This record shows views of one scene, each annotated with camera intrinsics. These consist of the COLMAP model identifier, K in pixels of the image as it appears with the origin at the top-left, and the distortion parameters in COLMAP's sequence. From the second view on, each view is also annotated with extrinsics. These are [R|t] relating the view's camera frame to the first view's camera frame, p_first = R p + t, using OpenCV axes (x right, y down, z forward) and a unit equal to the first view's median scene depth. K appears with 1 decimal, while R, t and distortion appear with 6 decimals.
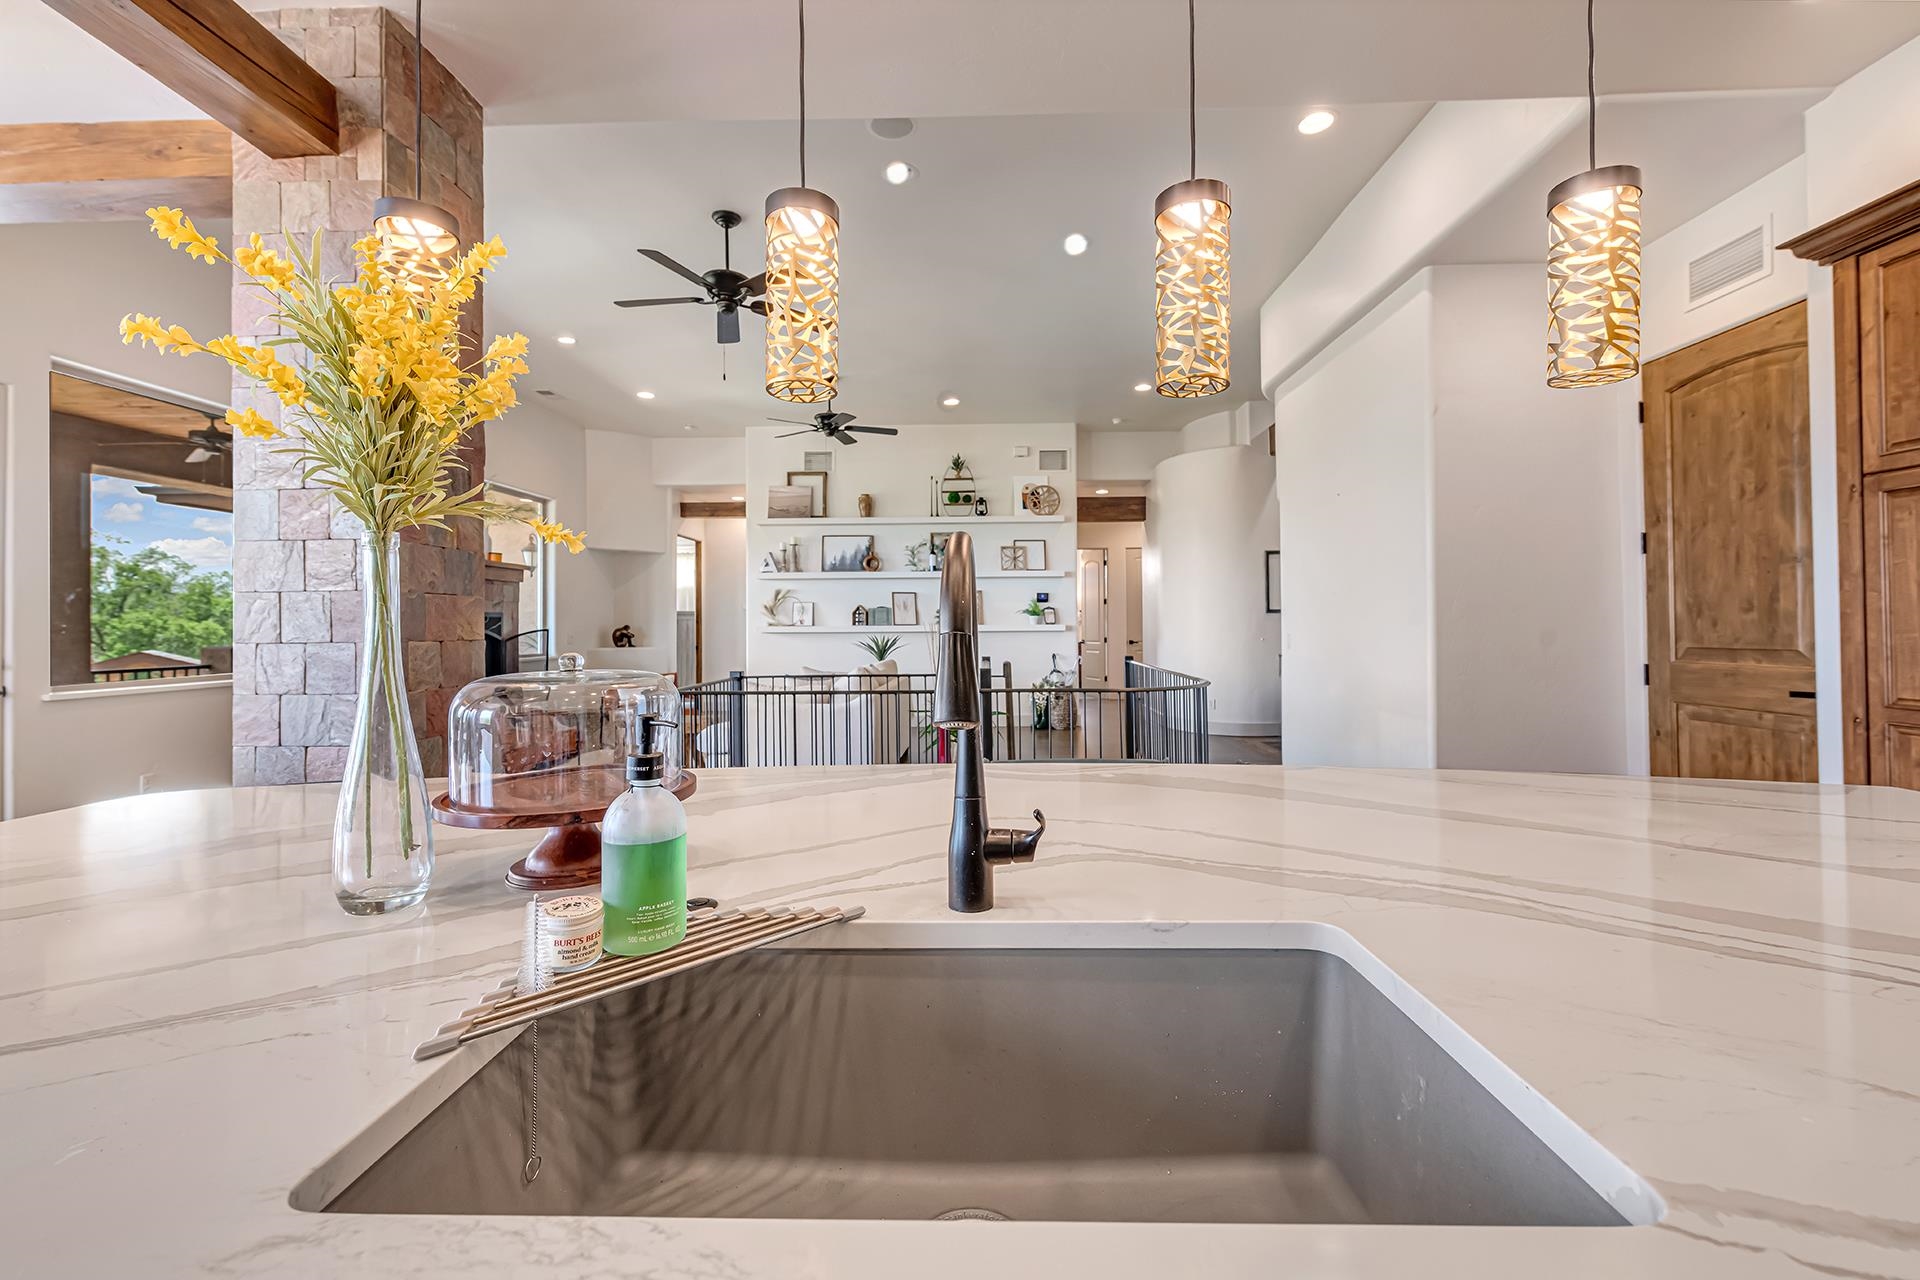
lens RADIAL K [[797.1, 0, 972.8], [0, 797.1, 620.1], [0, 0, 1]] dist [0.000588, -0.000278]
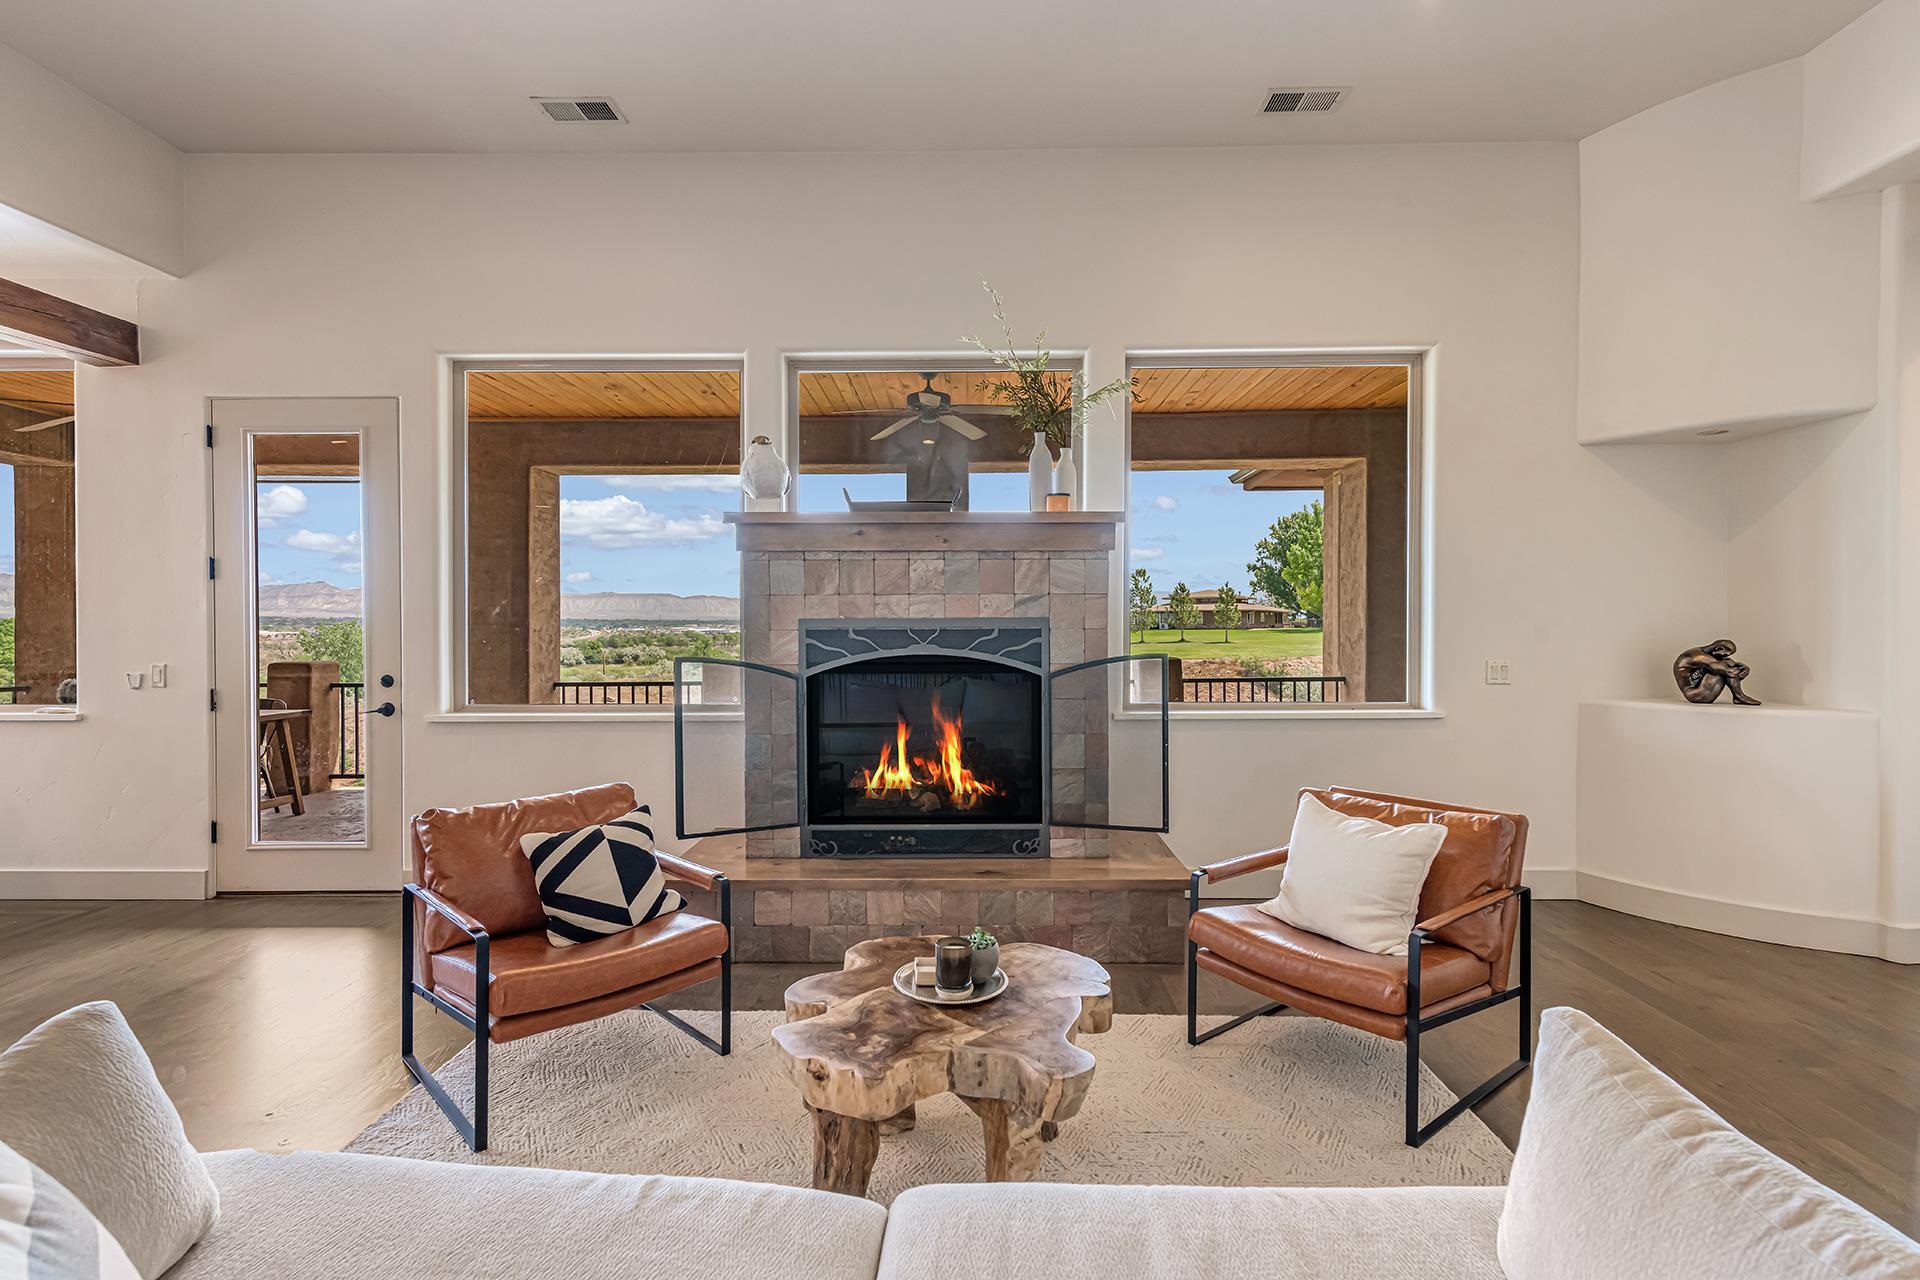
lens RADIAL K [[864.3, 0, 960.0], [0, 864.3, 640.0], [0, 0, 1]] dist [0.000698, -0.000188]
pose [[-0.002609, 0.022325, -0.999747, -0.059137], [0.009837, 0.999703, 0.022298, -0.006349], [0.999948, -0.009776, -0.002828, 0.710354]]
